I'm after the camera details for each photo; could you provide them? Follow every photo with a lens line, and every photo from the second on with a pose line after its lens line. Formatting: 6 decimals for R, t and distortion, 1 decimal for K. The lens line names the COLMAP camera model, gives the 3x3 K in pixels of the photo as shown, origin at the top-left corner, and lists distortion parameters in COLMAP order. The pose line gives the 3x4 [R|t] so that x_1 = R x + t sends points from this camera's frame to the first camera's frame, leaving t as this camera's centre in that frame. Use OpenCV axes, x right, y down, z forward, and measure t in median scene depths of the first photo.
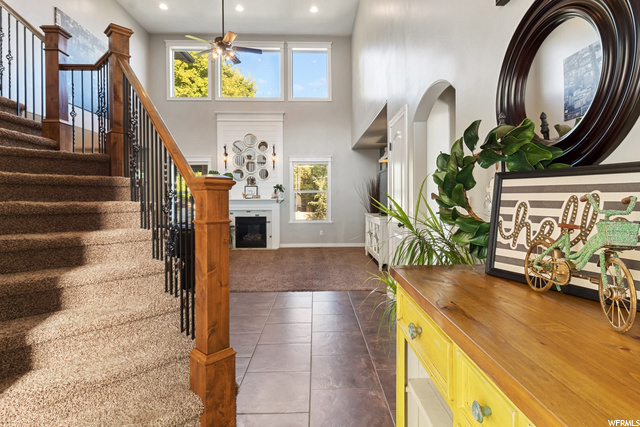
lens RADIAL K [[345.3, 0, 319.8], [0, 345.3, 209.6], [0, 0, 1]] dist [0.002359, -0.000069]
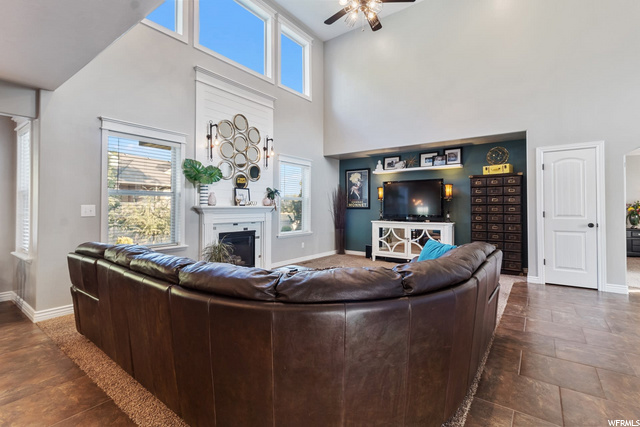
lens RADIAL K [[297.6, 0, 321.8], [0, 297.6, 207.6], [0, 0, 1]] dist [-0.001910, 0.000224]
pose [[0.599477, 0.003890, 0.800382, -0.582514], [0.018874, 0.999641, -0.018995, -0.013189], [-0.800169, 0.026494, 0.599189, 0.501026]]
